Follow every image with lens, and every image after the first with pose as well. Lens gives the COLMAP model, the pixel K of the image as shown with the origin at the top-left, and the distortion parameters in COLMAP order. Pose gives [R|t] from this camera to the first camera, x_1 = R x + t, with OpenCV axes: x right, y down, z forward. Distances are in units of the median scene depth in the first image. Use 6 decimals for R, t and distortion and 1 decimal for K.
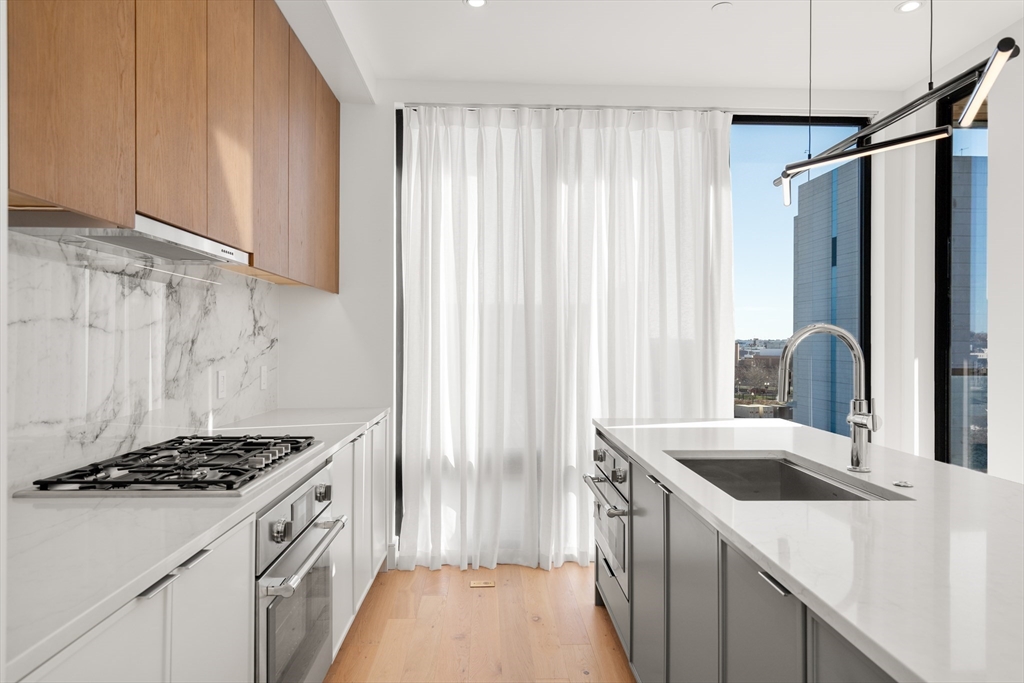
lens RADIAL K [[666.8, 0, 510.4], [0, 666.8, 336.6], [0, 0, 1]] dist [0.000101, -0.001705]
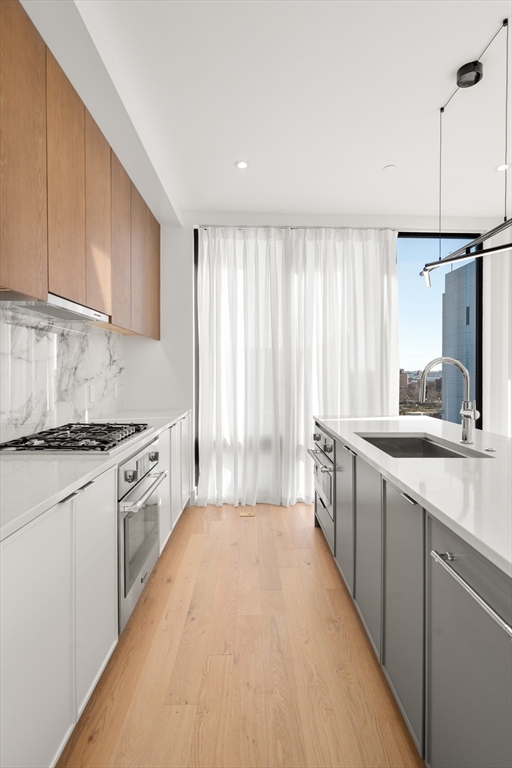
lens RADIAL K [[419.8, 0, 268.9], [0, 419.8, 378.9], [0, 0, 1]] dist [-0.003577, 0.001928]
pose [[0.999946, -0.002481, 0.010083, 0.003027], [0.002253, 0.999742, 0.022593, 0.009094], [-0.010136, -0.022569, 0.999694, -0.056174]]
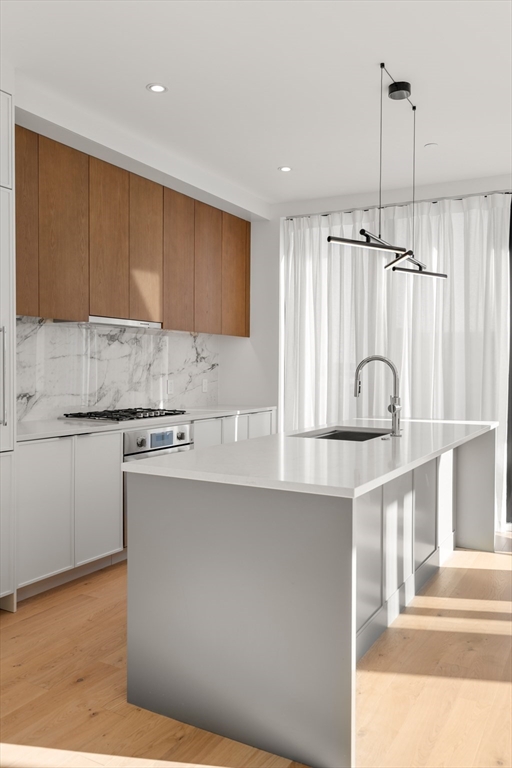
lens RADIAL K [[660.8, 0, 262.1], [0, 660.8, 380.0], [0, 0, 1]] dist [-0.008144, -0.005592]
pose [[0.864486, 0.006944, -0.502608, 0.674946], [0.003792, 0.999786, 0.020335, 0.011233], [0.502642, -0.019485, 0.864275, -0.469563]]
